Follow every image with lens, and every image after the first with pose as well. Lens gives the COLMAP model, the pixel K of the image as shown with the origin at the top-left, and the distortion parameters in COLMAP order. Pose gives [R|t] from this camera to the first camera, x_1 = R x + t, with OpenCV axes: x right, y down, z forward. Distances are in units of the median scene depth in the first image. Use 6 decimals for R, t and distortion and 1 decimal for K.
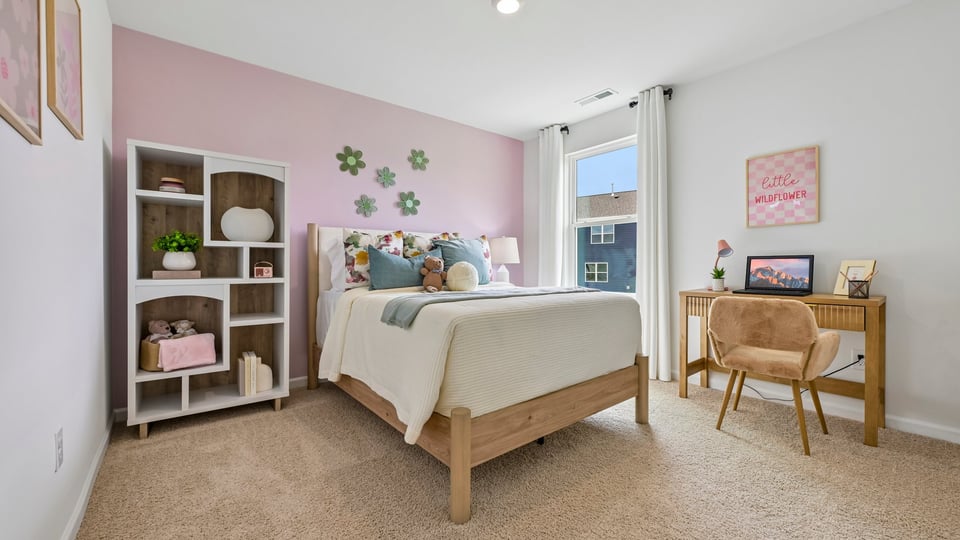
lens RADIAL K [[381.8, 0, 480.0], [0, 381.8, 270.0], [0, 0, 1]] dist [0.000856, 0.000207]
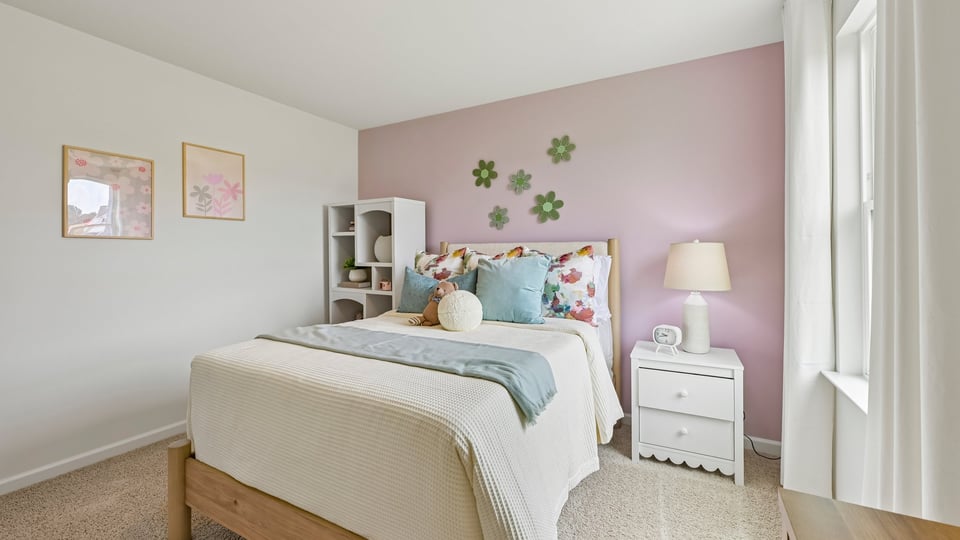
lens RADIAL K [[390.1, 0, 481.1], [0, 390.1, 251.3], [0, 0, 1]] dist [0.000377, 0.000076]
pose [[0.378245, -0.003990, -0.925697, 0.563860], [-0.012737, 0.999874, -0.009514, -0.075078], [0.925618, 0.015389, 0.378147, 0.596419]]
